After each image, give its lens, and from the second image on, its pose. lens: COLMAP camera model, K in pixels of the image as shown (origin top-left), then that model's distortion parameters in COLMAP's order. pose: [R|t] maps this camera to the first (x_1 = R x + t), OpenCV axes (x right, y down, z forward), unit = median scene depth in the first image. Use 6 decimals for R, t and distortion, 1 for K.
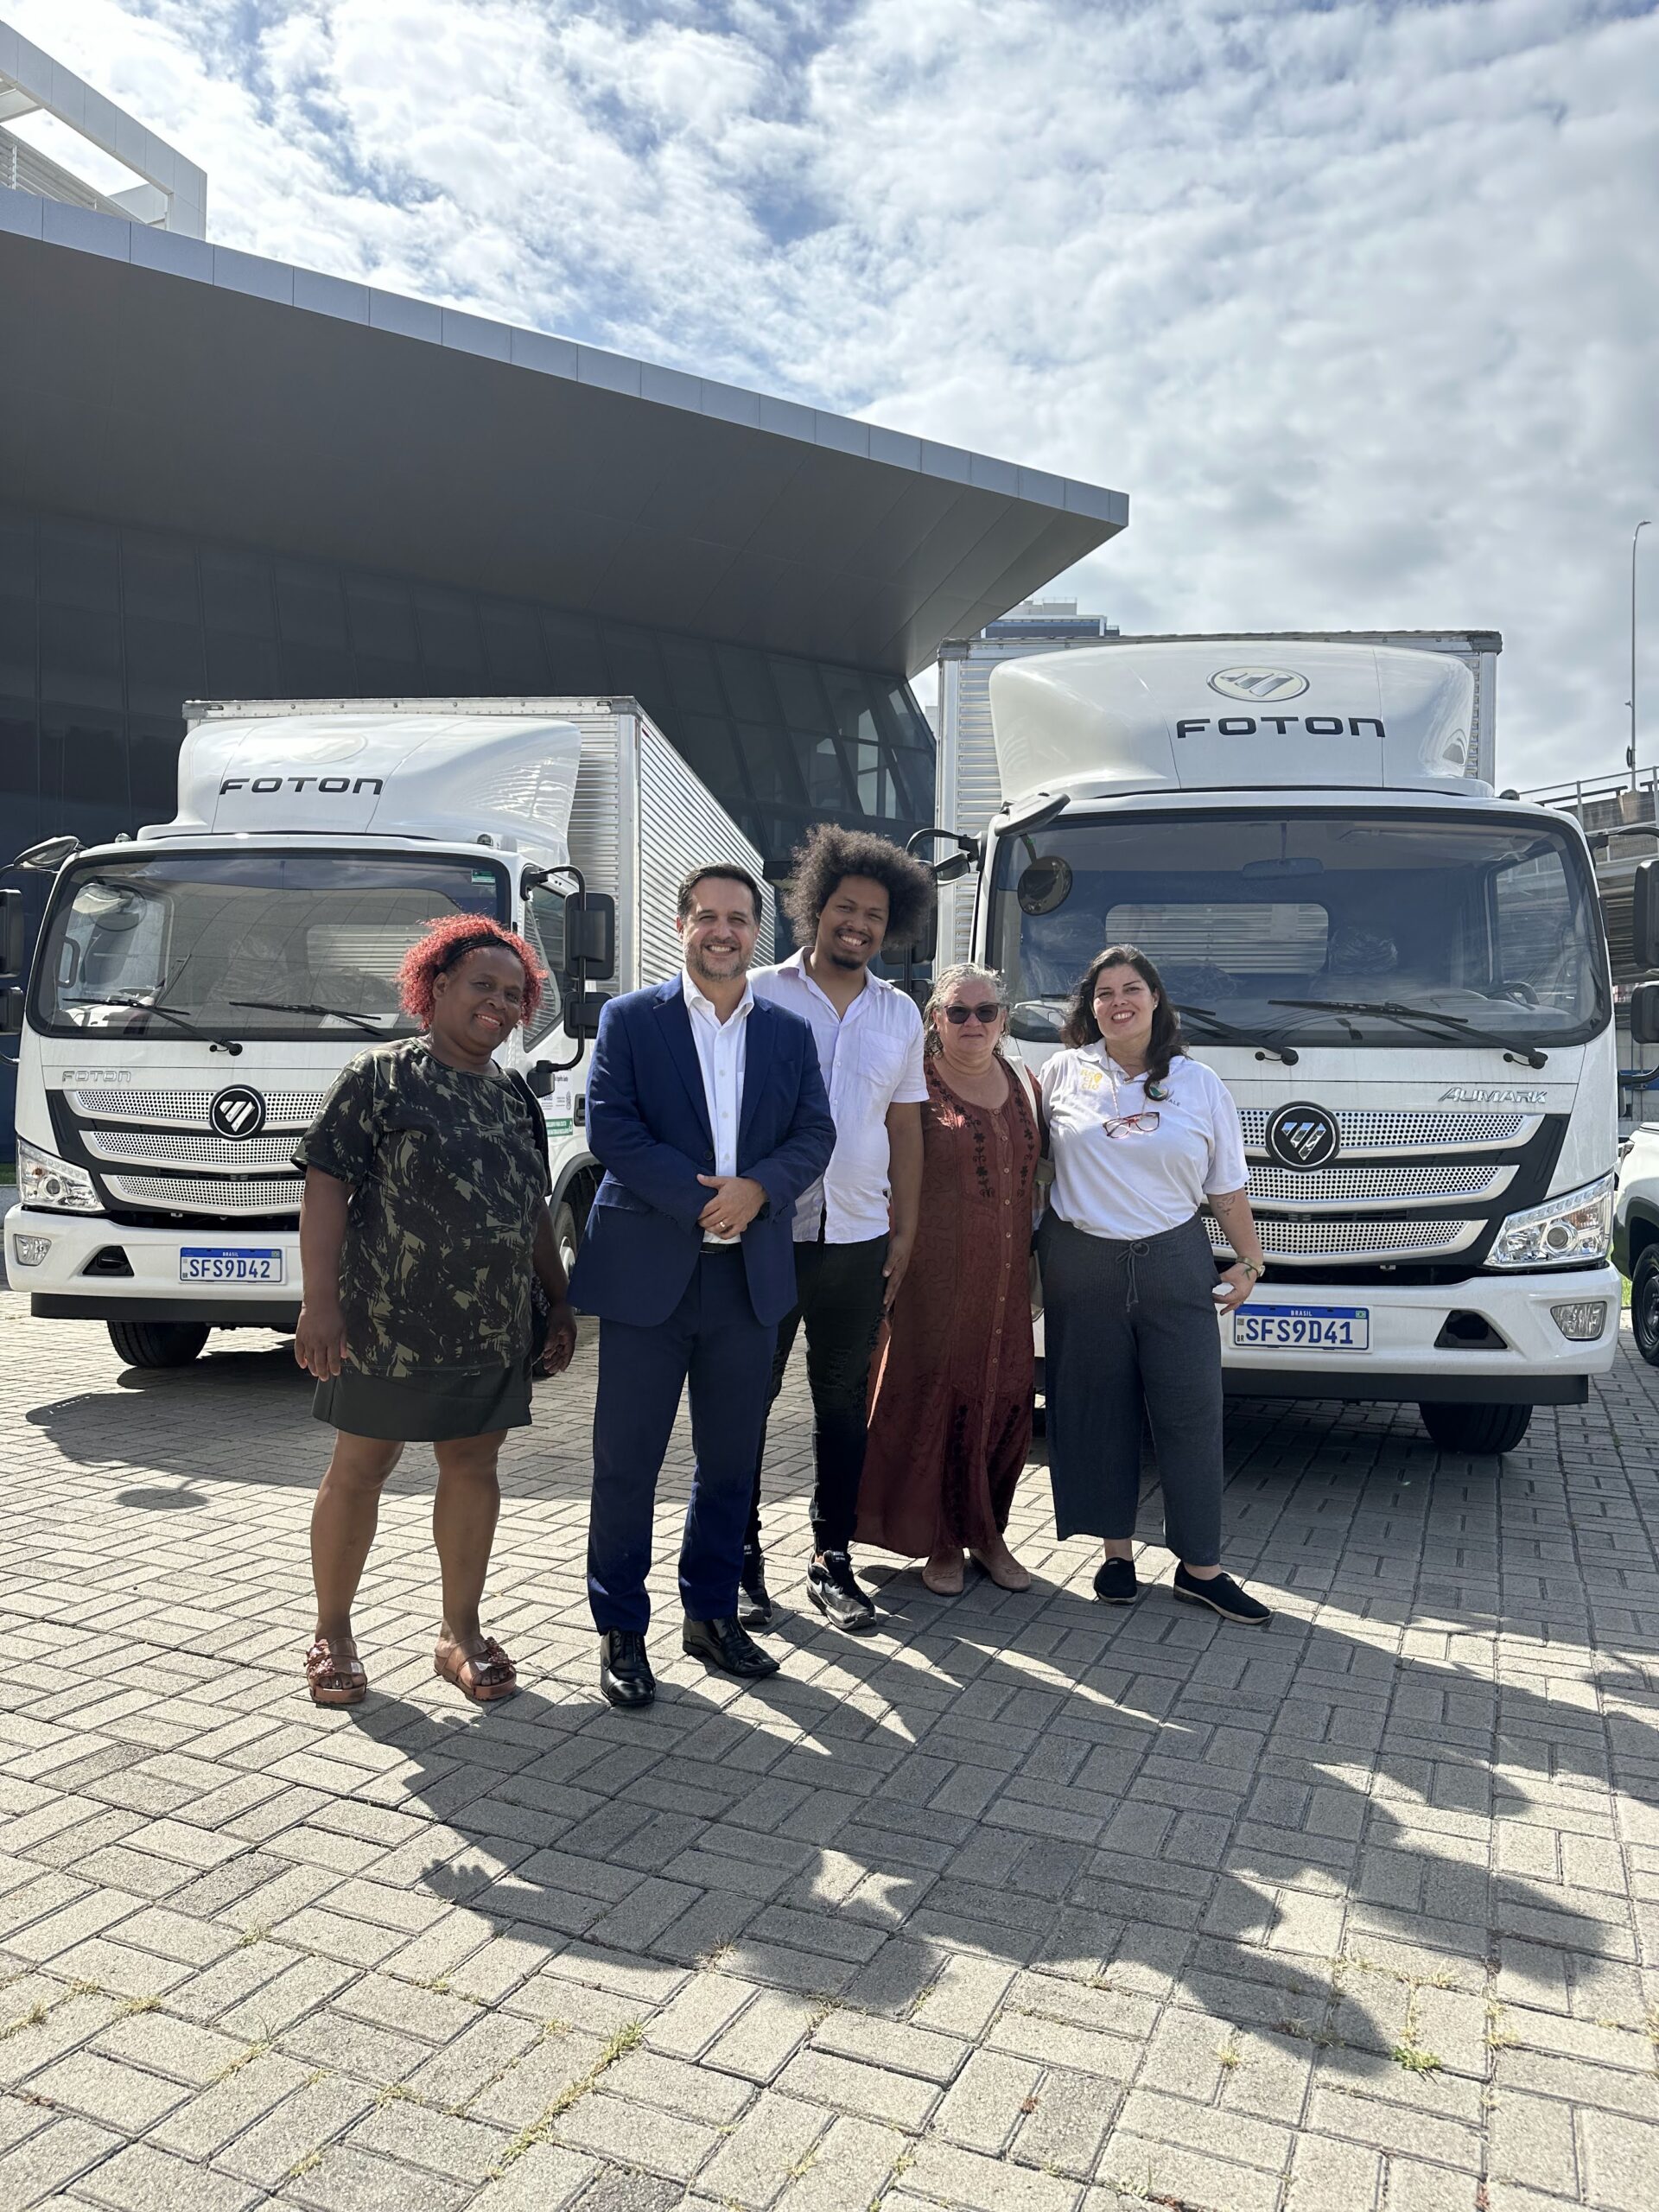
lens RADIAL K [[1549.9, 0, 829.5], [0, 1549.9, 1106.0], [0, 0, 1]] dist [0.036187, -0.007302]
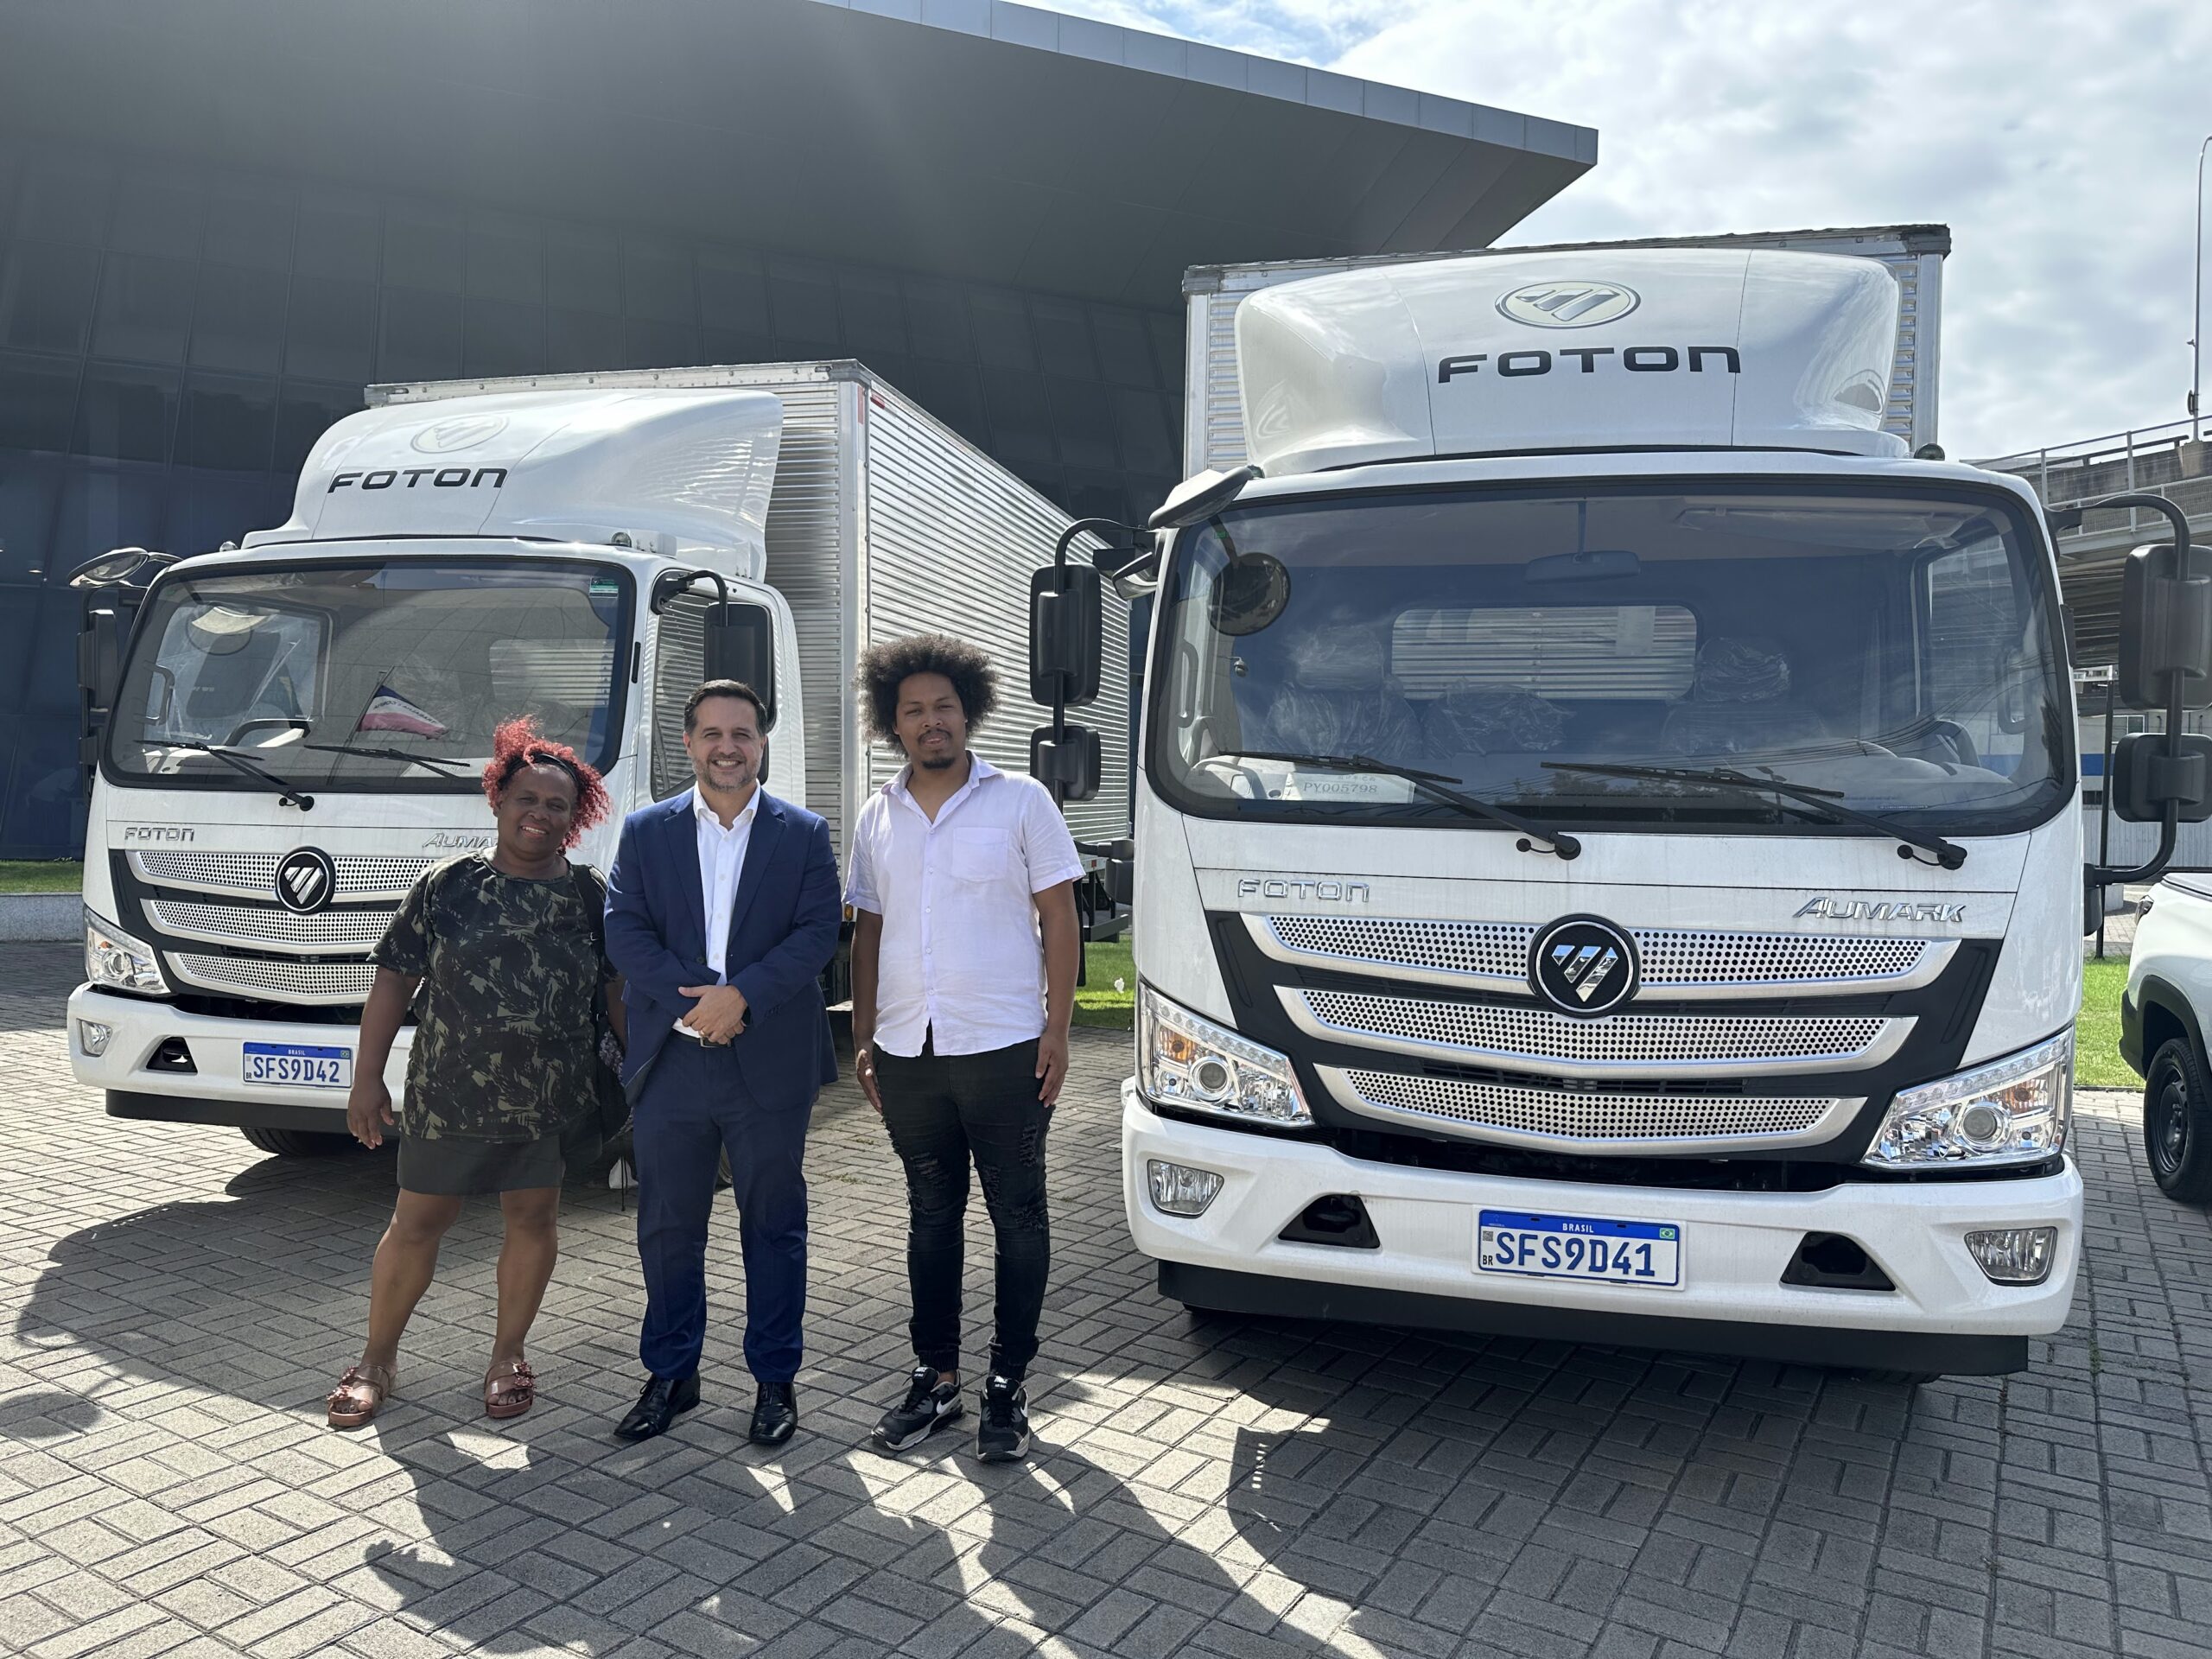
lens RADIAL K [[1560.1, 0, 1104.4], [0, 1560.1, 817.9], [0, 0, 1]] dist [0.005247, 0.003267]
pose [[0.991004, 0.003931, -0.133774, 0.158330], [-0.000971, 0.999753, 0.022187, -0.050460], [0.133828, -0.021857, 0.990764, 0.252909]]
